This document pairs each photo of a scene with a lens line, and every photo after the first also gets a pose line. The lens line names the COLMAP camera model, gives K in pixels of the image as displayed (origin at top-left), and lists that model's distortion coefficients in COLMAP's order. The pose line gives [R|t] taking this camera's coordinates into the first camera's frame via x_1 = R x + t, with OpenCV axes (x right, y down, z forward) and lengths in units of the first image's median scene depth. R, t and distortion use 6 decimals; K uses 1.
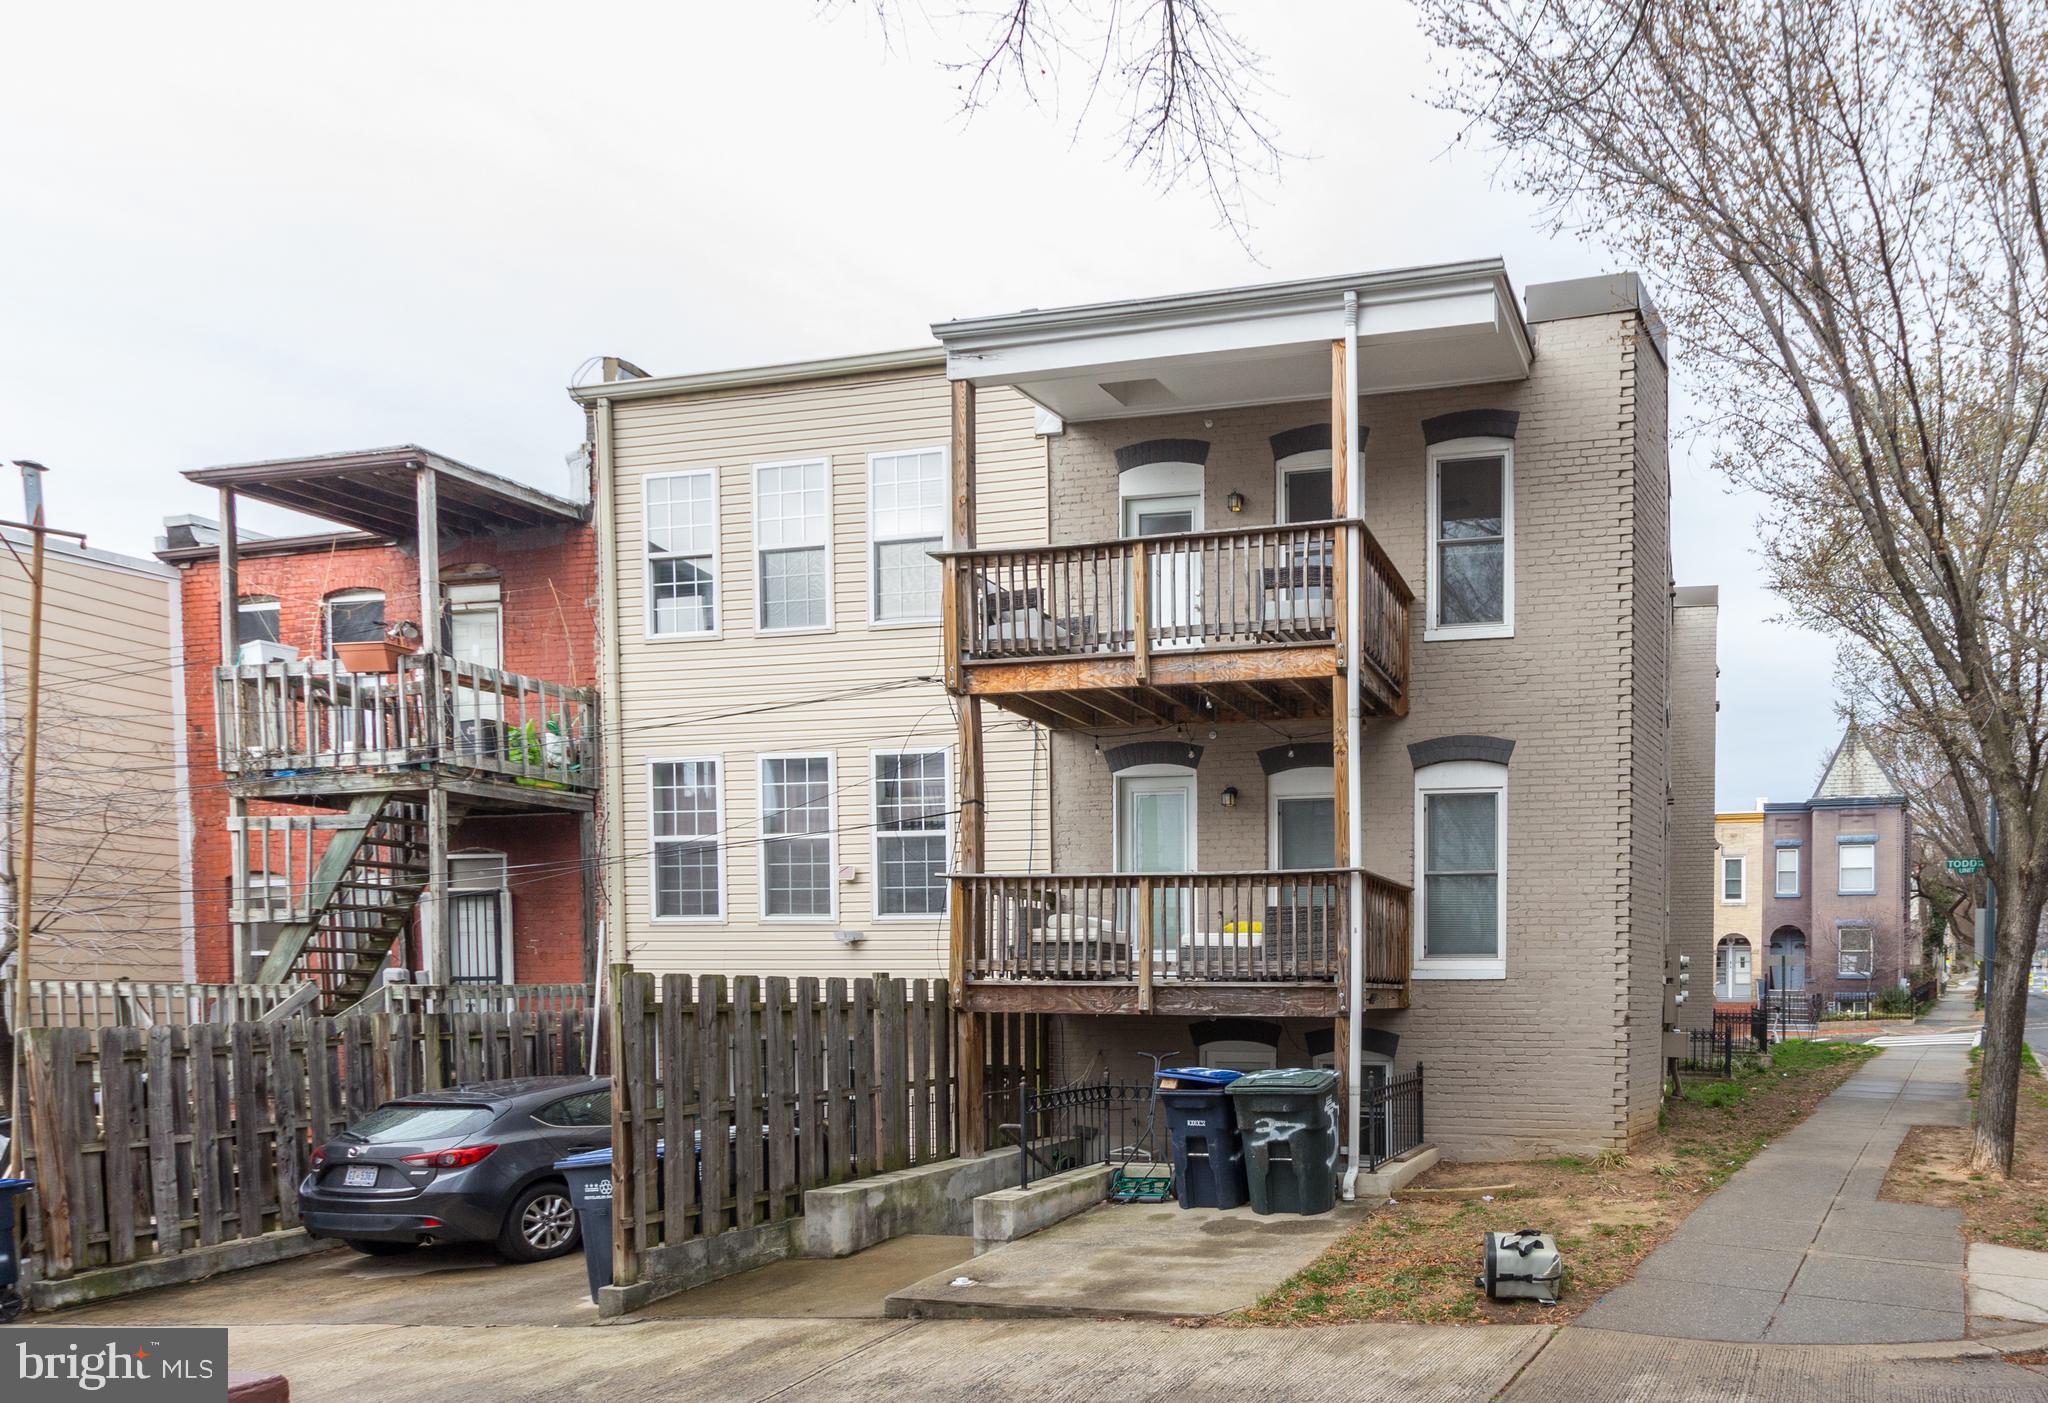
lens RADIAL K [[608.5, 0, 1024.1], [0, 608.5, 696.9], [0, 0, 1]] dist [0.004619, 0.000011]
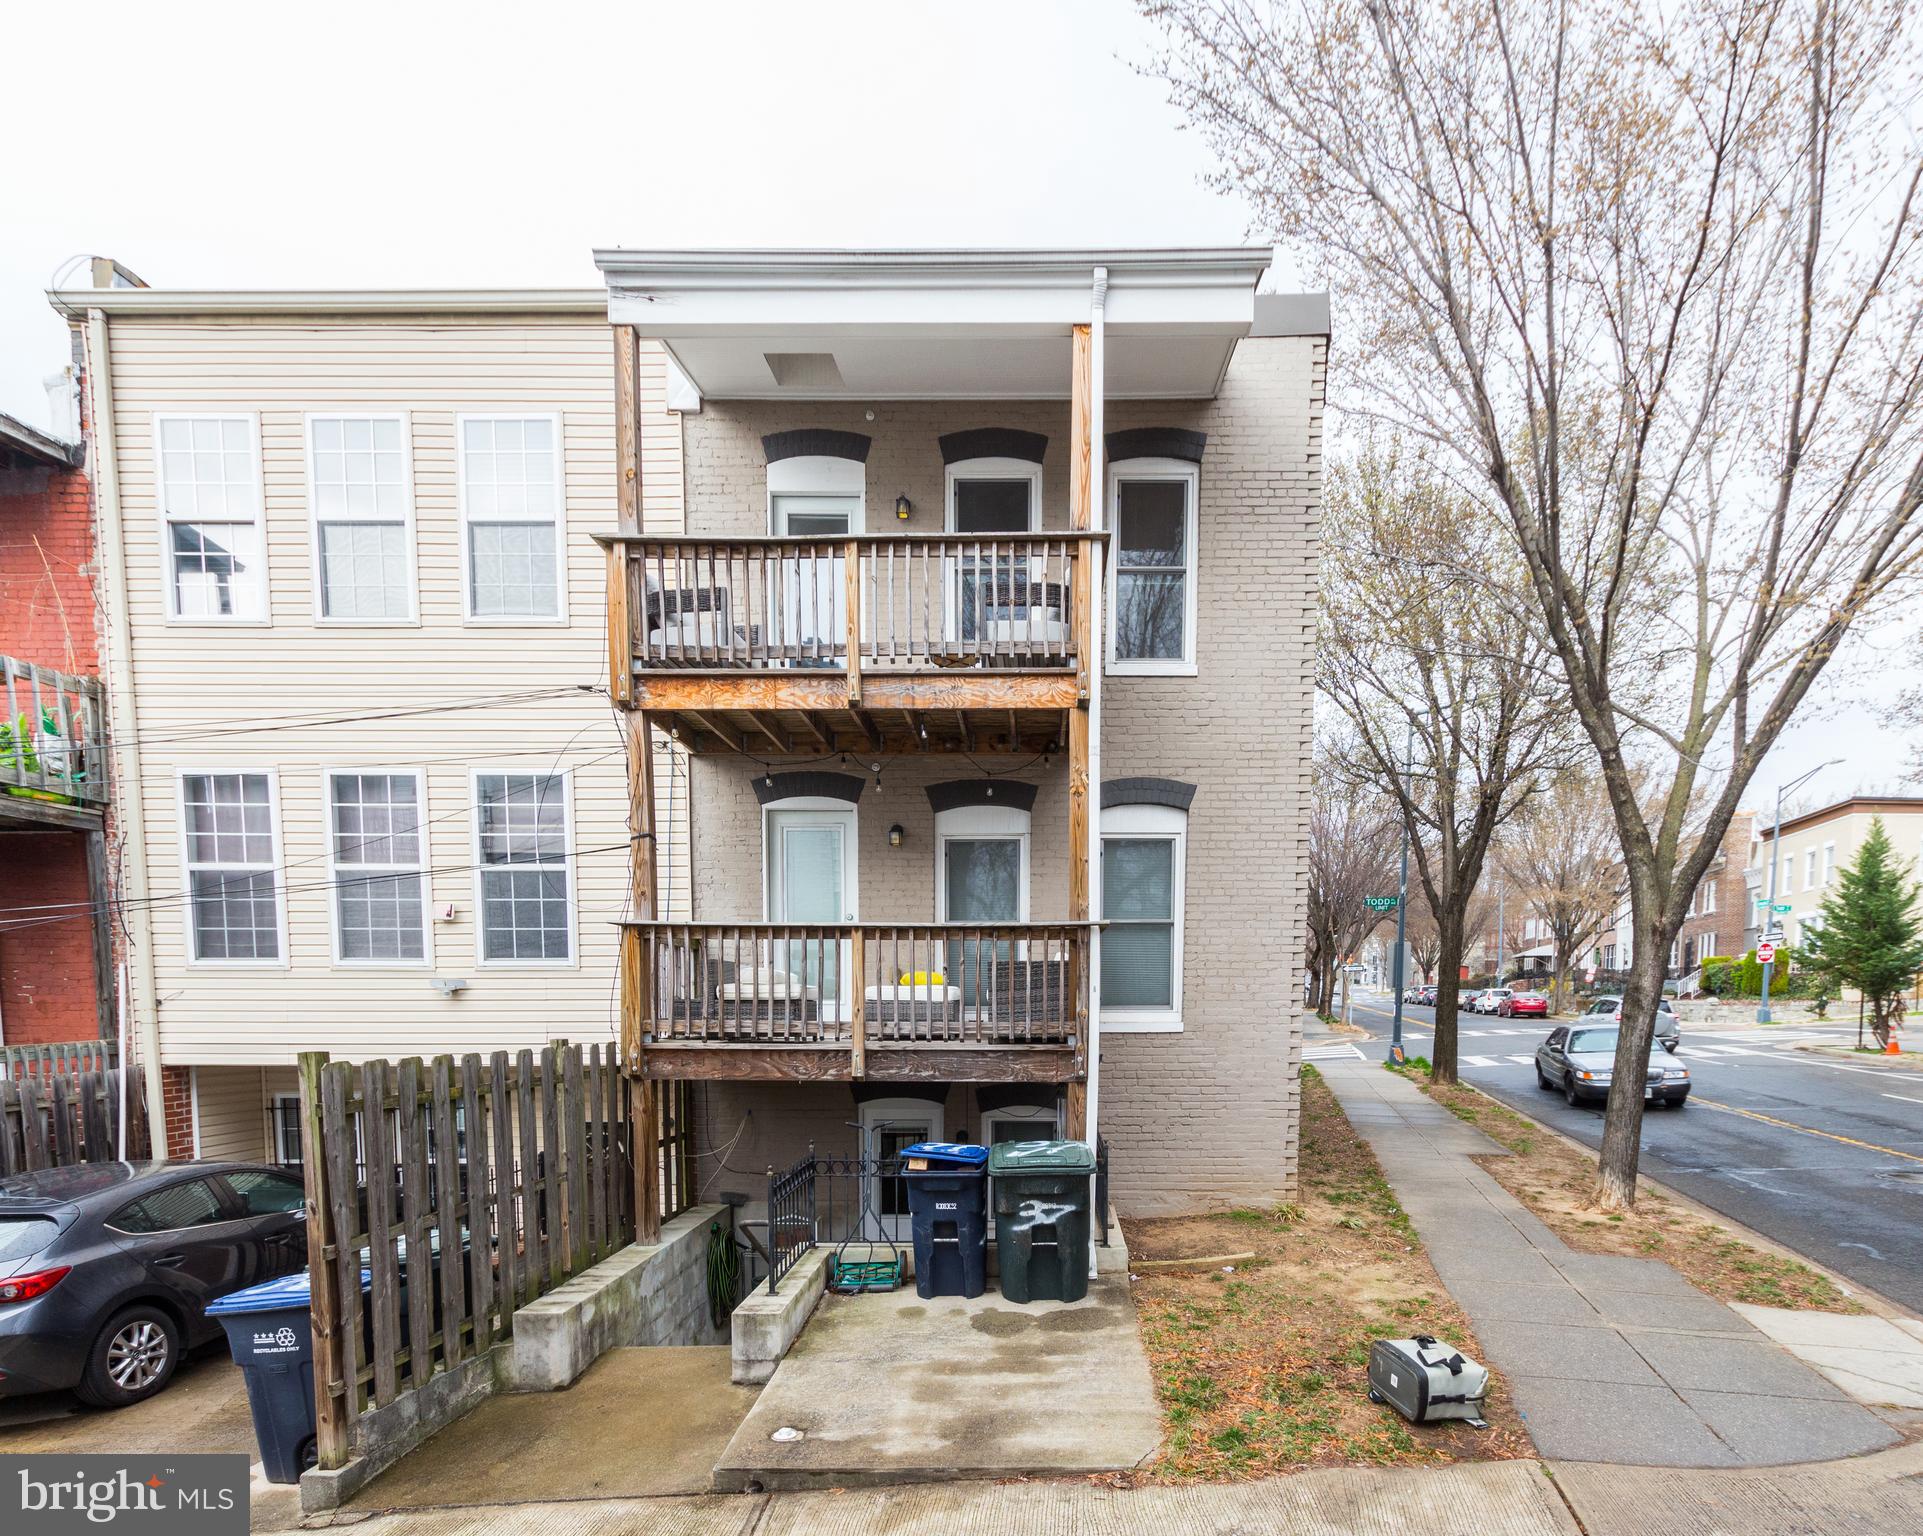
lens RADIAL K [[766.7, 0, 963.6], [0, 766.7, 766.0], [0, 0, 1]] dist [0.009236, -0.001953]
pose [[0.992328, 0.039570, 0.117131, 0.272562], [-0.046522, 0.997277, 0.057223, -0.008859], [-0.114548, -0.062233, 0.991467, -0.128959]]
